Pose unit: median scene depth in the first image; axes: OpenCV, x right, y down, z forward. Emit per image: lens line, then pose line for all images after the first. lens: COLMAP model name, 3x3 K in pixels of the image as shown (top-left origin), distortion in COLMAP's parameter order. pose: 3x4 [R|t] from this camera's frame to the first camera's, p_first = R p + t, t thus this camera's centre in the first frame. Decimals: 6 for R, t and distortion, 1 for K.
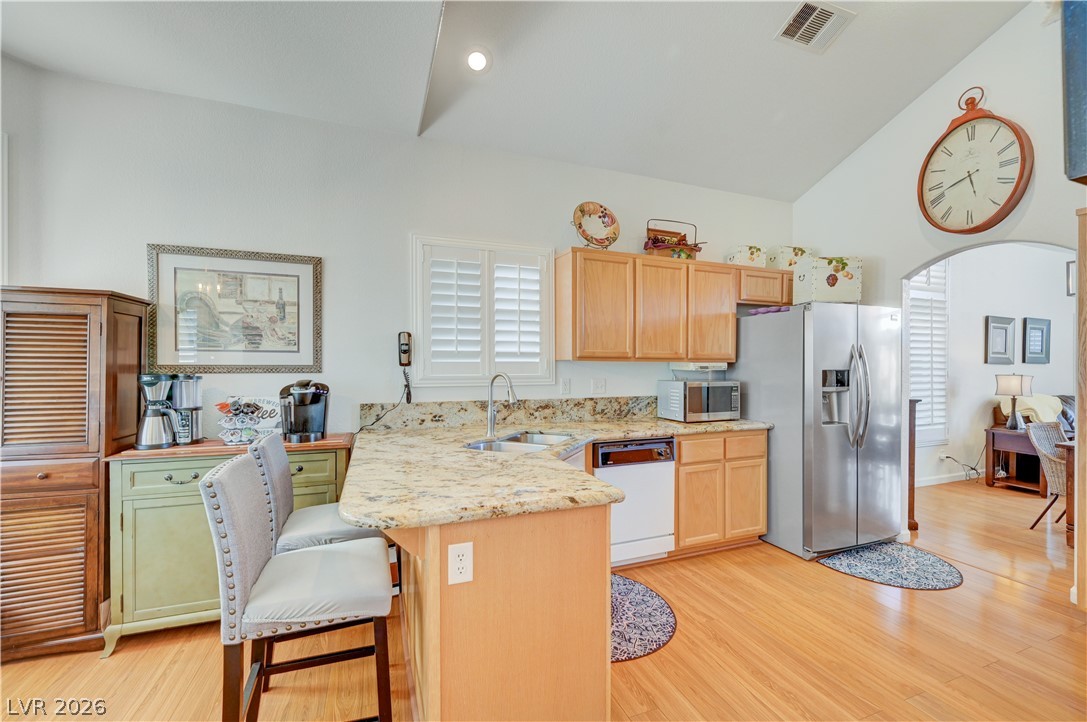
lens RADIAL K [[443.8, 0, 539.6], [0, 443.8, 366.4], [0, 0, 1]] dist [-0.003186, -0.000646]
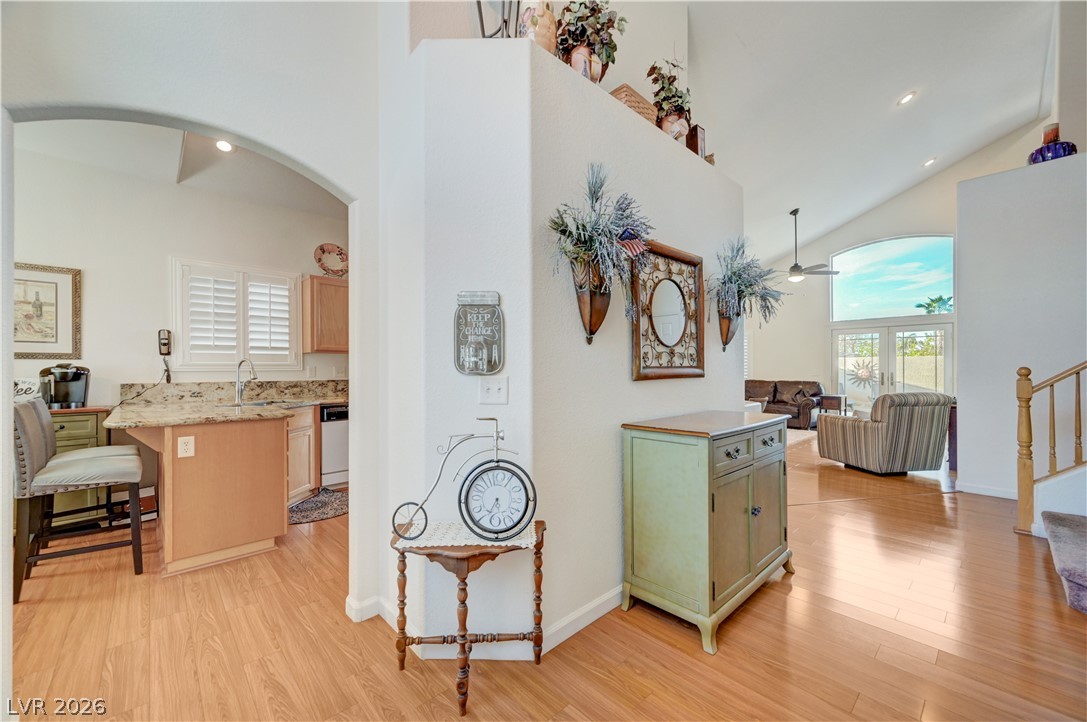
lens RADIAL K [[427.2, 0, 540.3], [0, 427.2, 367.6], [0, 0, 1]] dist [0.008767, -0.000543]
pose [[0.927087, -0.003731, 0.374827, 0.244691], [0.007767, 0.999927, -0.009259, 0.054238], [-0.374765, 0.011496, 0.927049, -0.587286]]
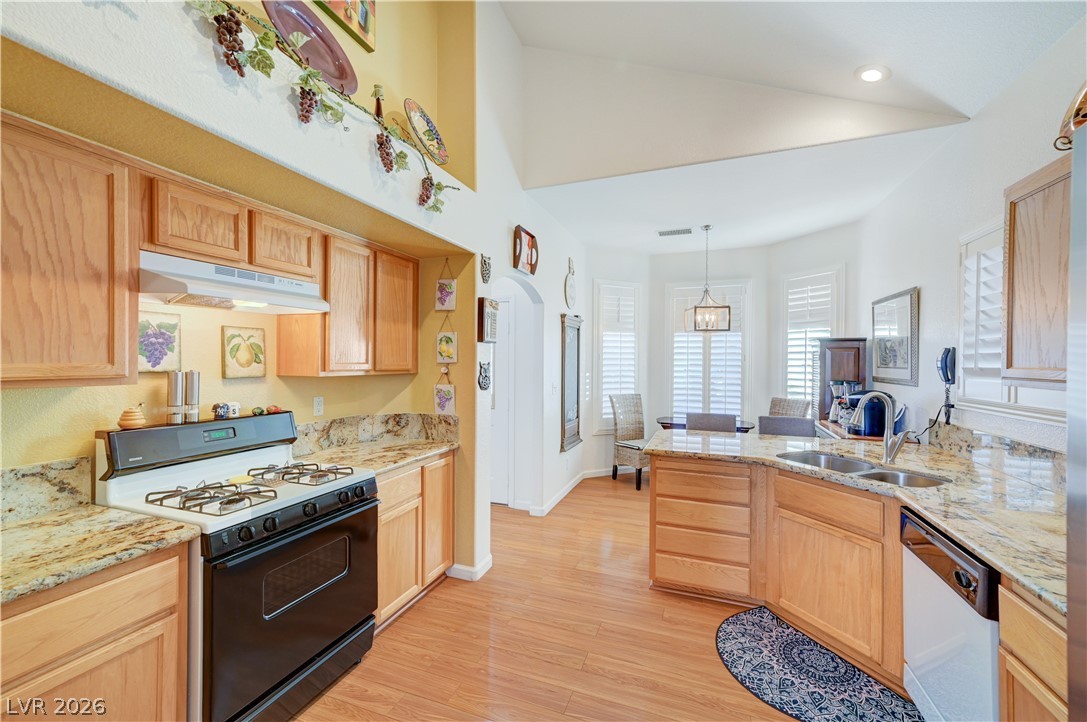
lens RADIAL K [[427.2, 0, 543.5], [0, 427.2, 360.6], [0, 0, 1]] dist [0.008767, -0.000543]
pose [[-0.662233, -0.005451, -0.749278, 0.886083], [-0.010818, 0.999939, 0.002288, -0.039635], [0.749220, 0.009621, -0.662251, 0.915962]]
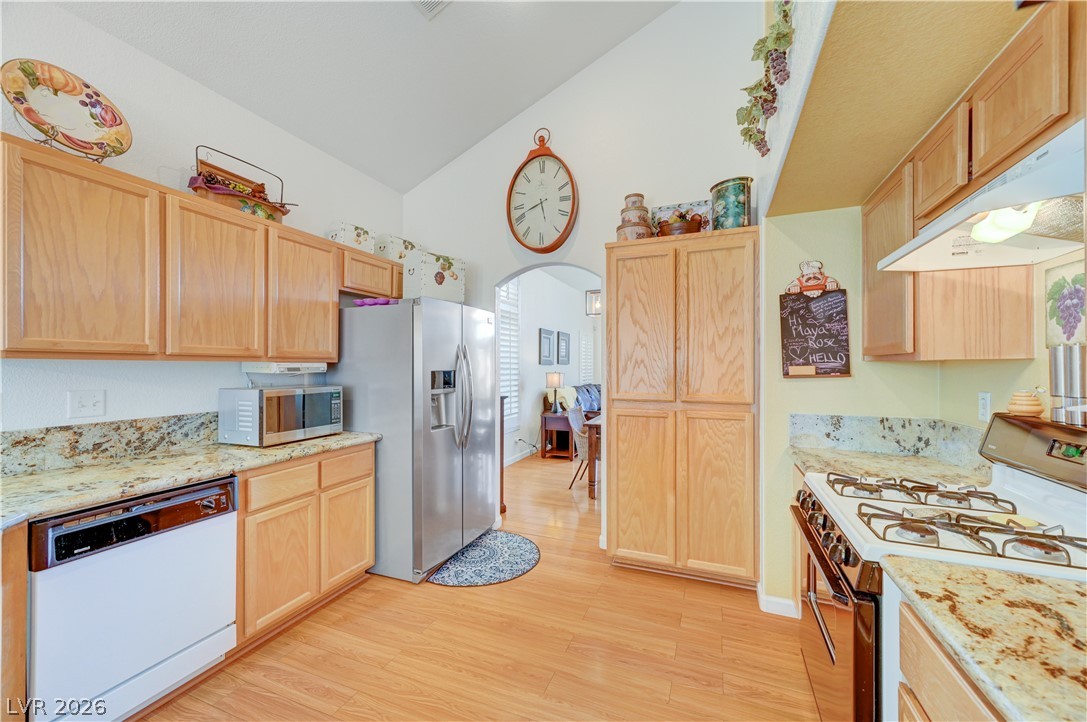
lens RADIAL K [[427.2, 0, 545.1], [0, 427.2, 364.4], [0, 0, 1]] dist [0.008767, -0.000543]
pose [[0.675974, -0.000069, 0.736926, 0.139521], [0.005126, 0.999976, -0.004609, -0.000408], [-0.736908, 0.006893, 0.675958, 0.218882]]
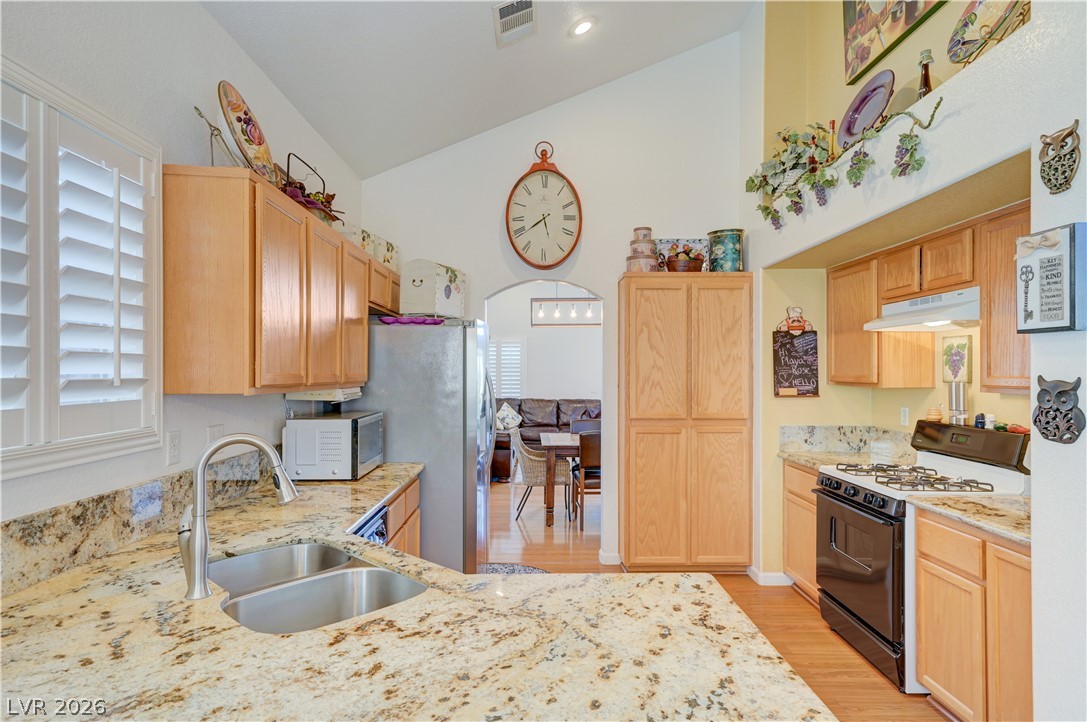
lens RADIAL K [[608.0, 0, 545.2], [0, 608.0, 365.0], [0, 0, 1]] dist [0.013195, 0.001146]
pose [[0.330328, 0.006581, 0.943843, -0.467999], [0.002232, 0.999967, -0.007754, -0.041327], [-0.943864, 0.004668, 0.330302, 0.454852]]
